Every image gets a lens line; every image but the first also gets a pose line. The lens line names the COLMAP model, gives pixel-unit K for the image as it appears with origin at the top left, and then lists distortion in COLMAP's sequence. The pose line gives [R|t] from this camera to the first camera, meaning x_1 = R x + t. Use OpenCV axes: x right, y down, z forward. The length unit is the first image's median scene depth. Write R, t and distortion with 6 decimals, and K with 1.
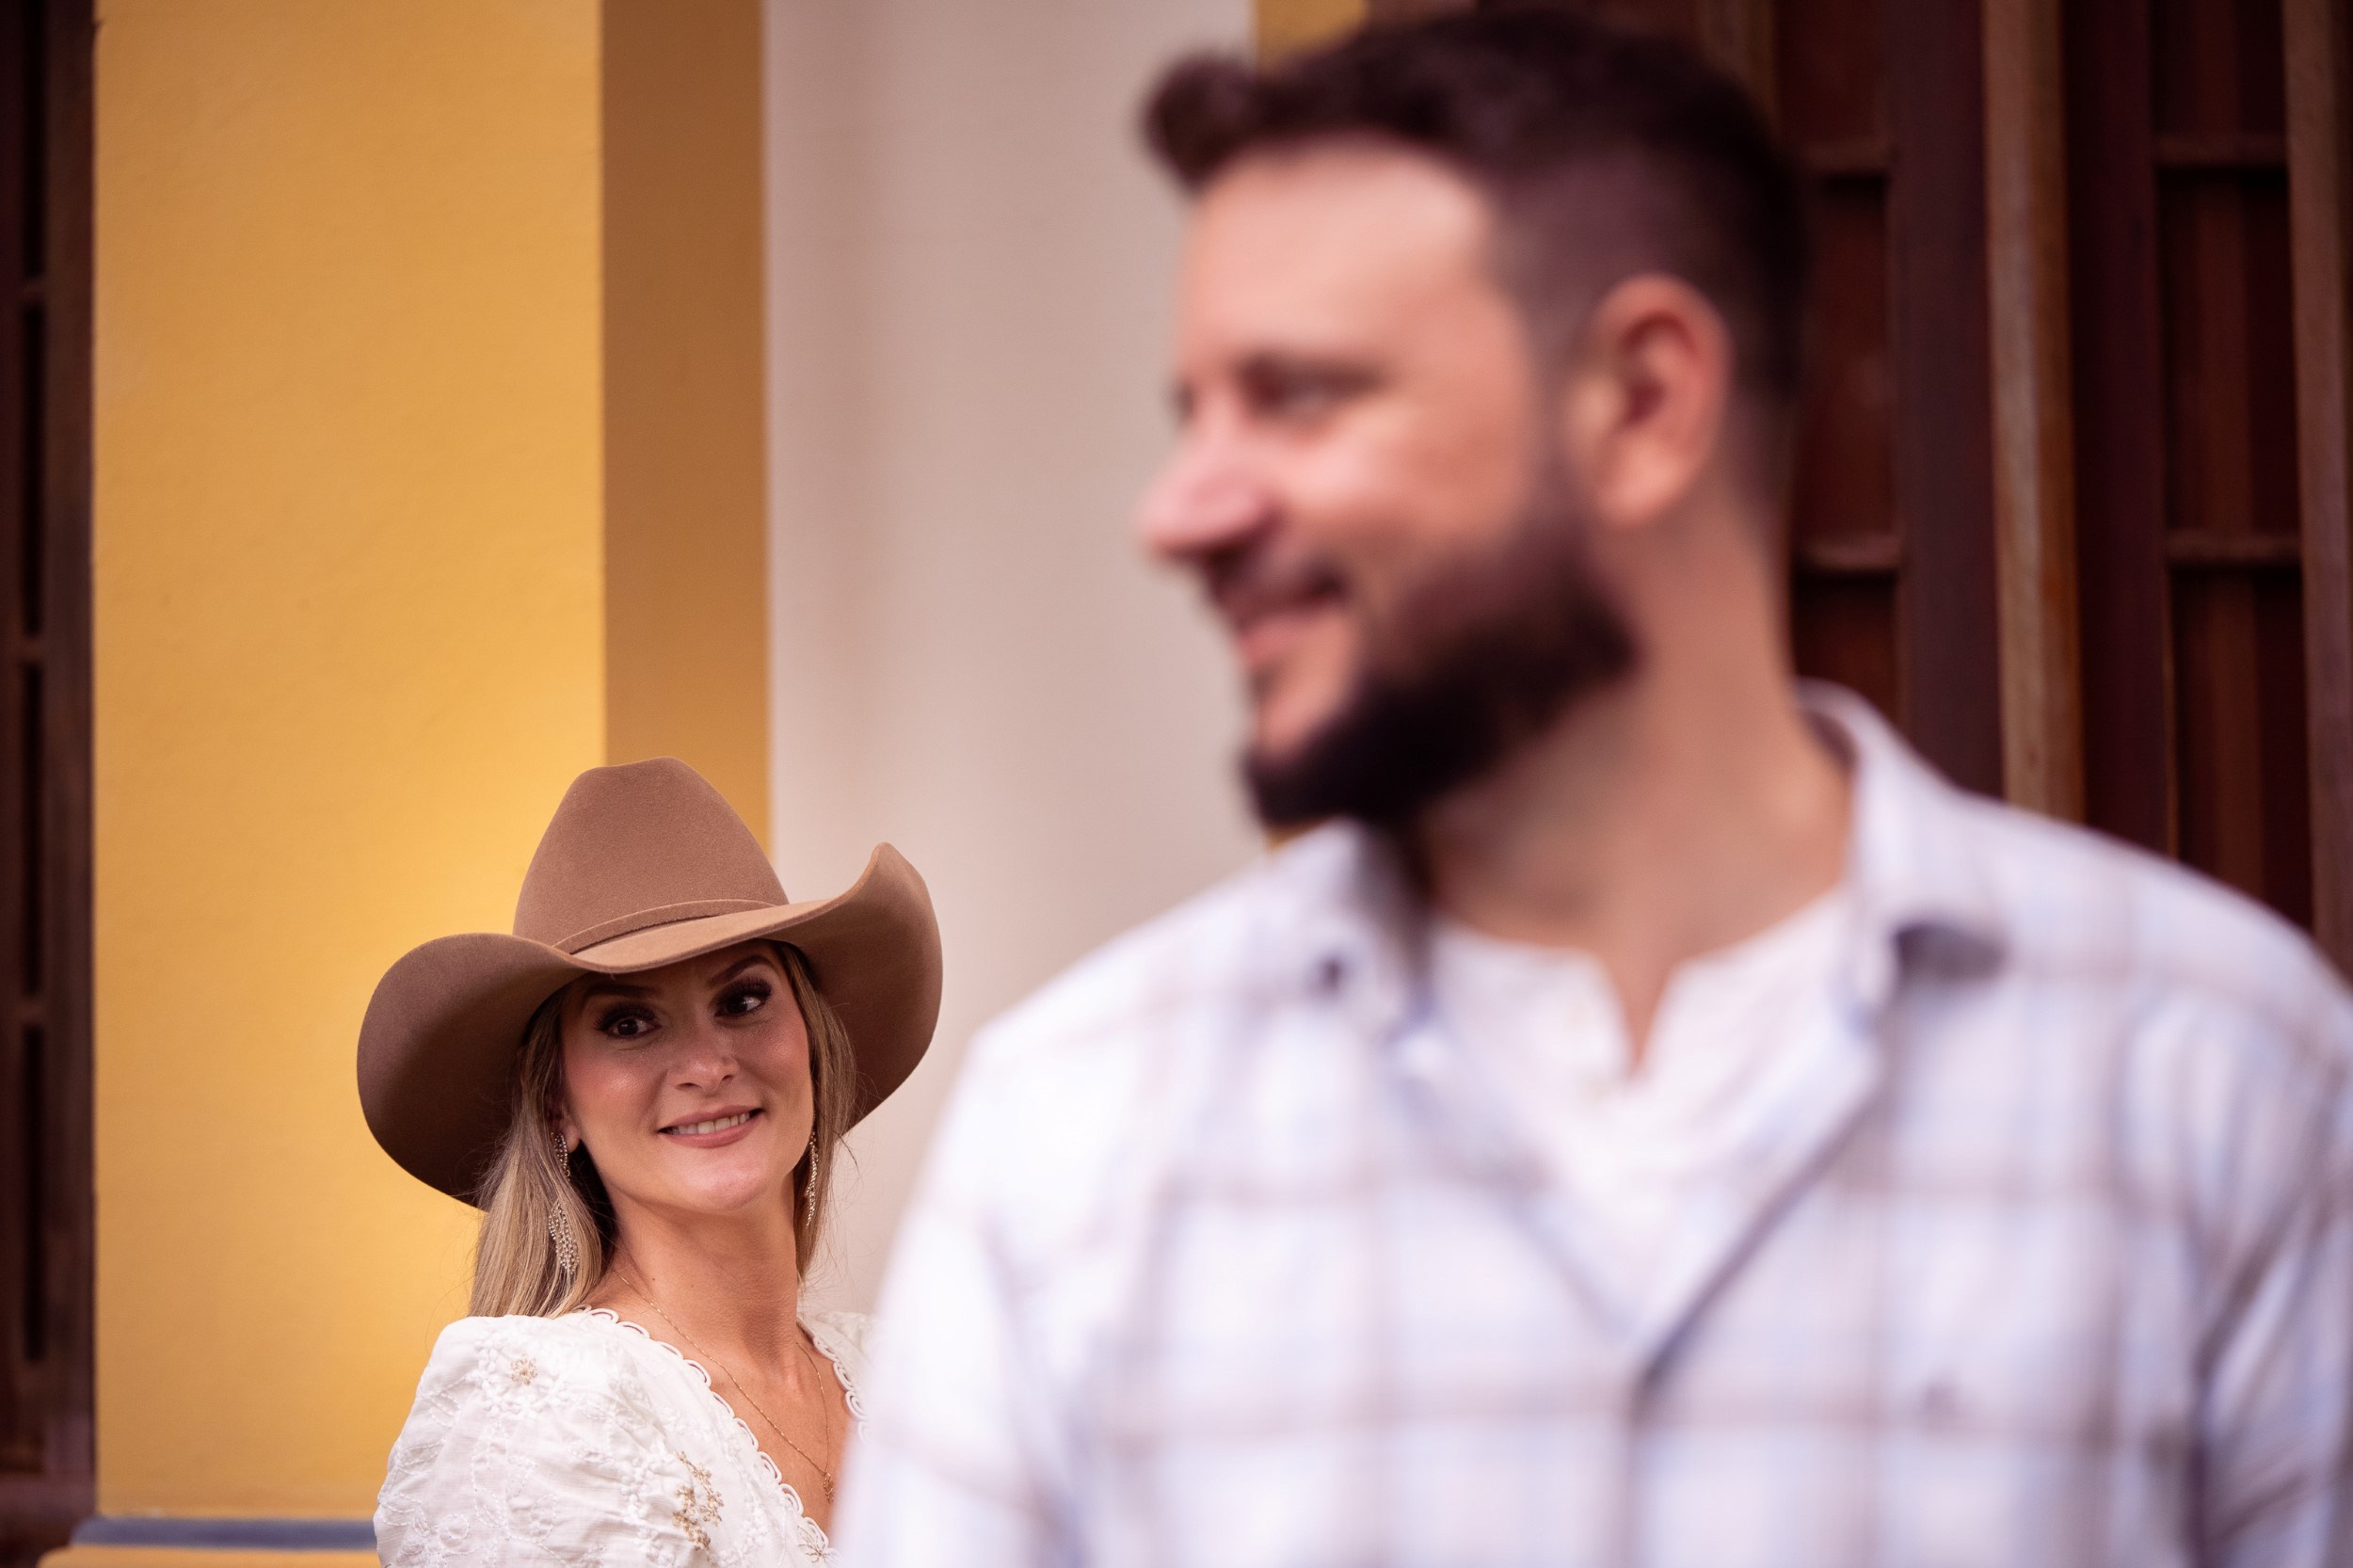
lens RADIAL K [[5020.6, 0, 1168.1], [0, 5020.6, 790.1], [0, 0, 1]] dist [-0.433863, 0.000000]
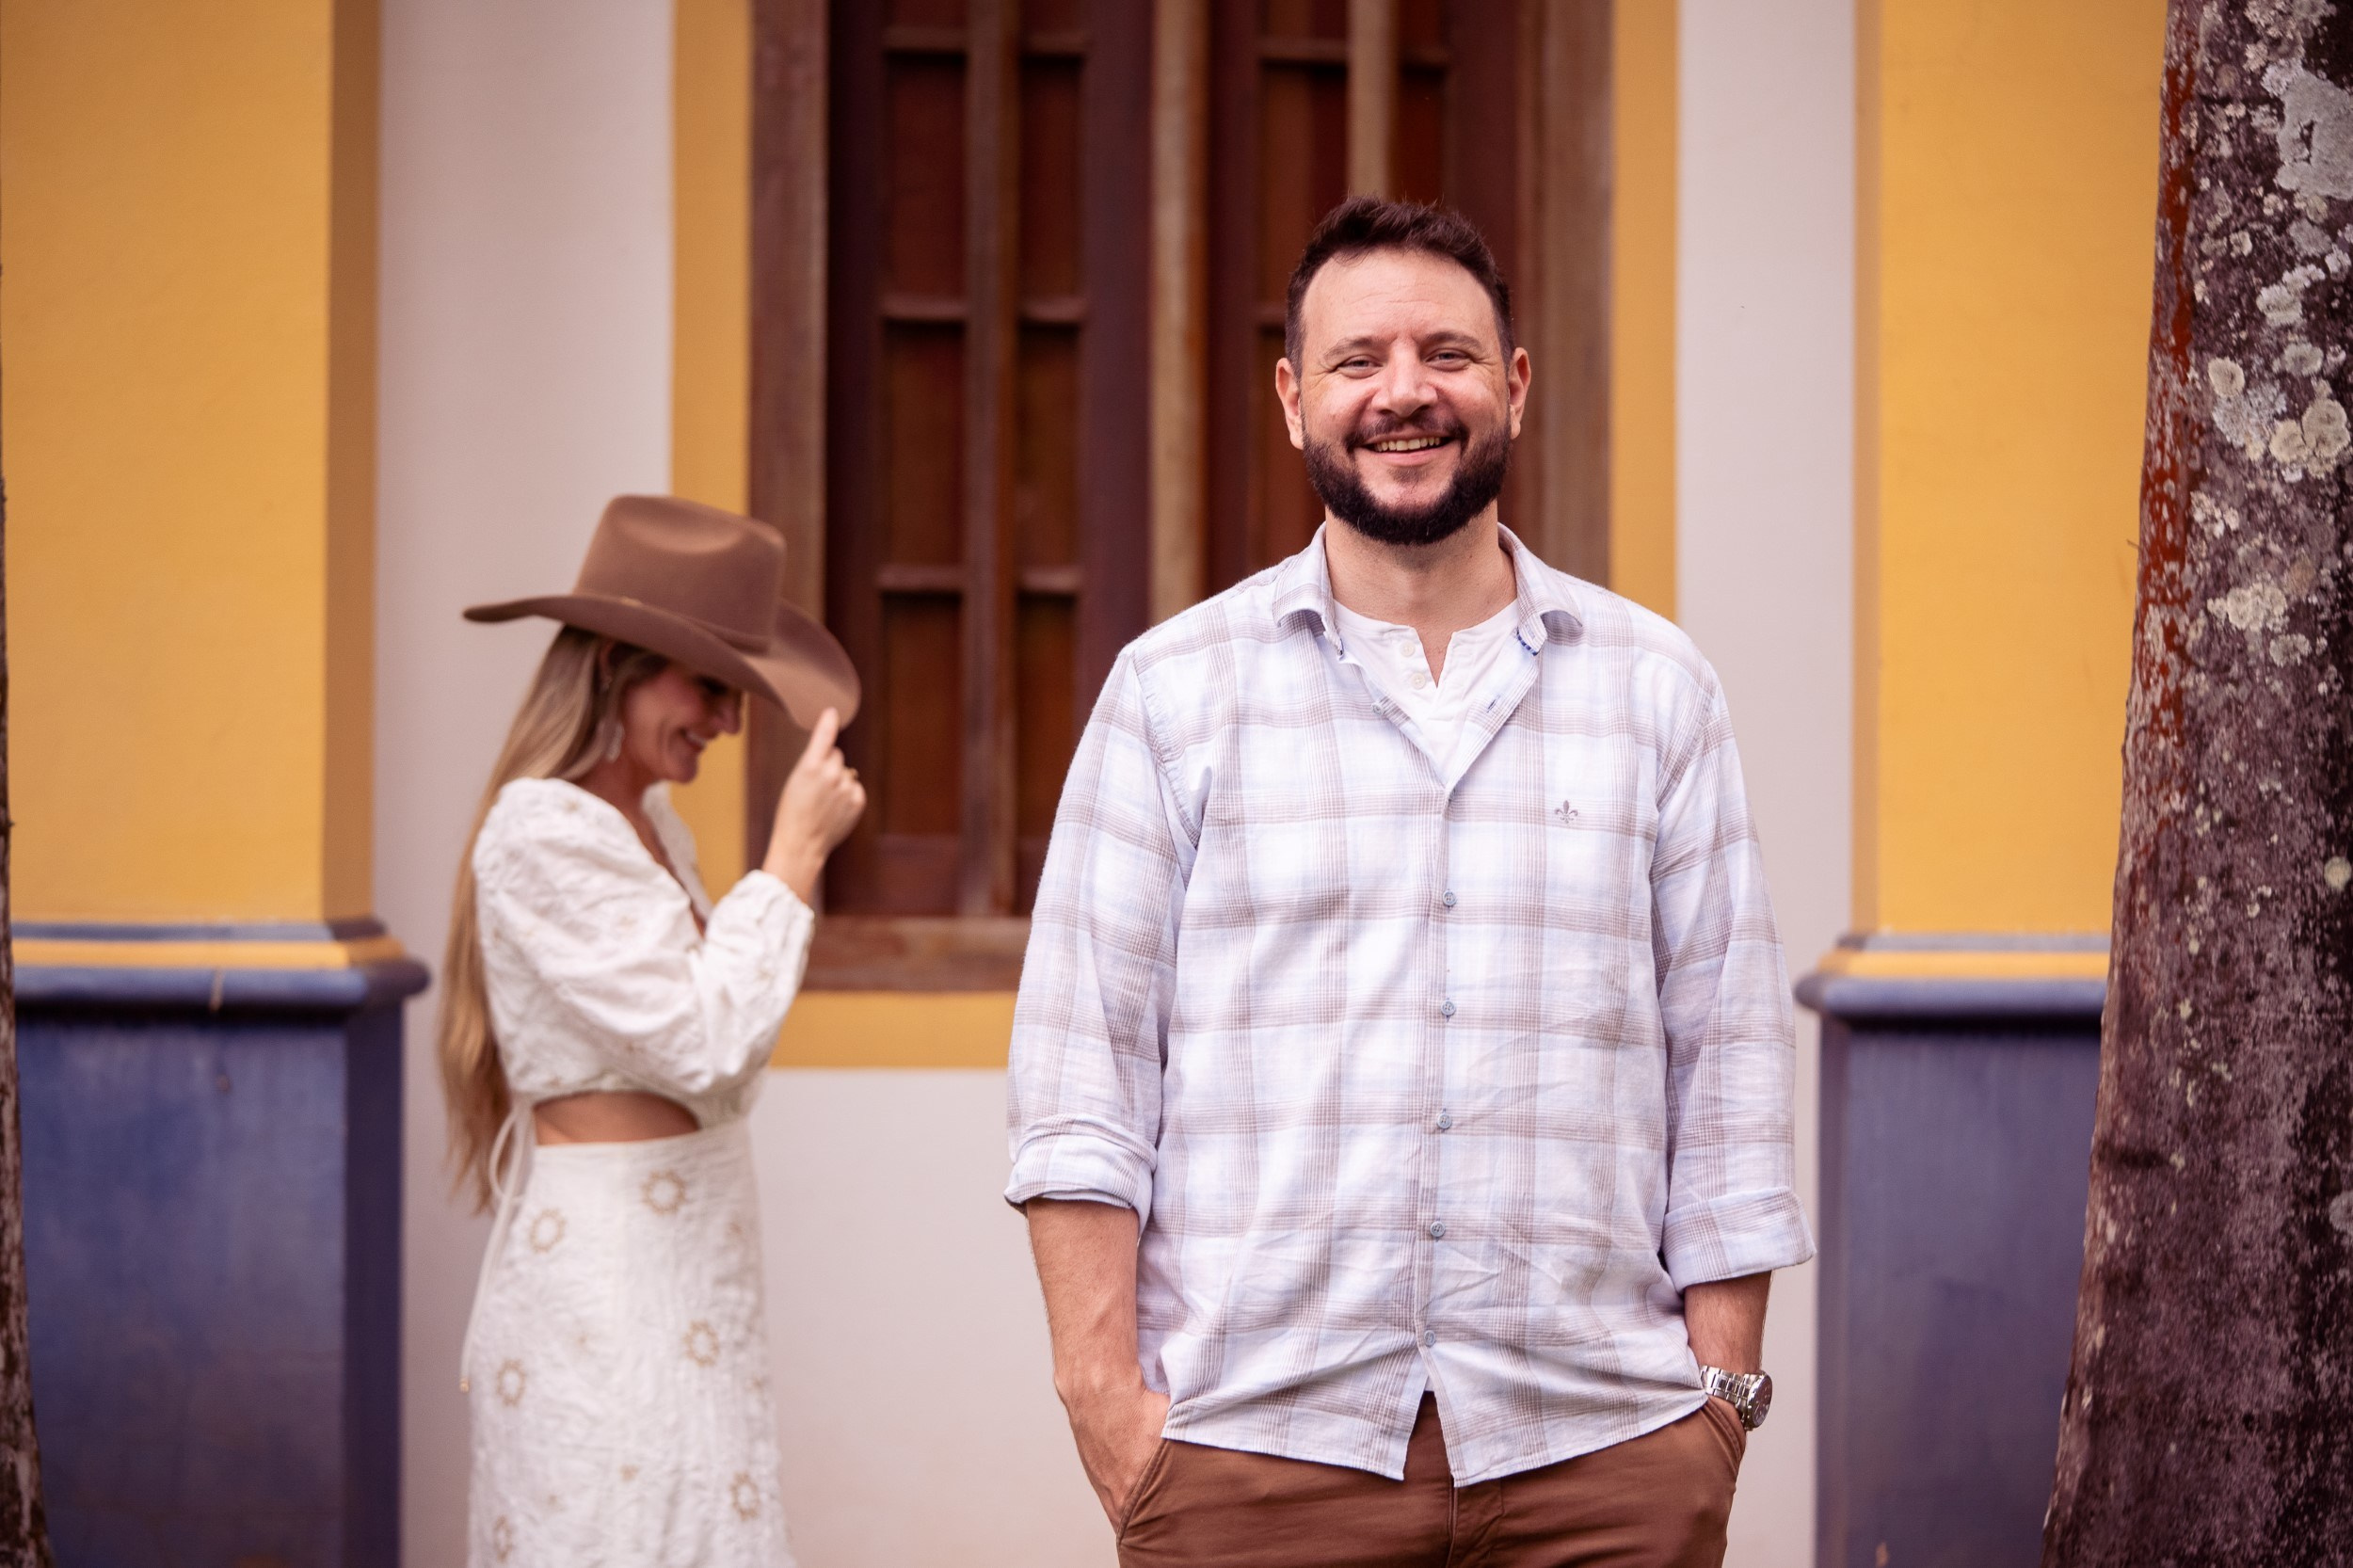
lens RADIAL K [[5020.6, 0, 1176.7], [0, 5020.6, 785.0], [0, 0, 1]] dist [-0.433863, 0.000000]
pose [[0.954213, 0.027836, 0.297831, -0.739279], [-0.054435, 0.995195, 0.081389, -0.079458], [-0.294134, -0.093875, 0.951143, -1.266525]]
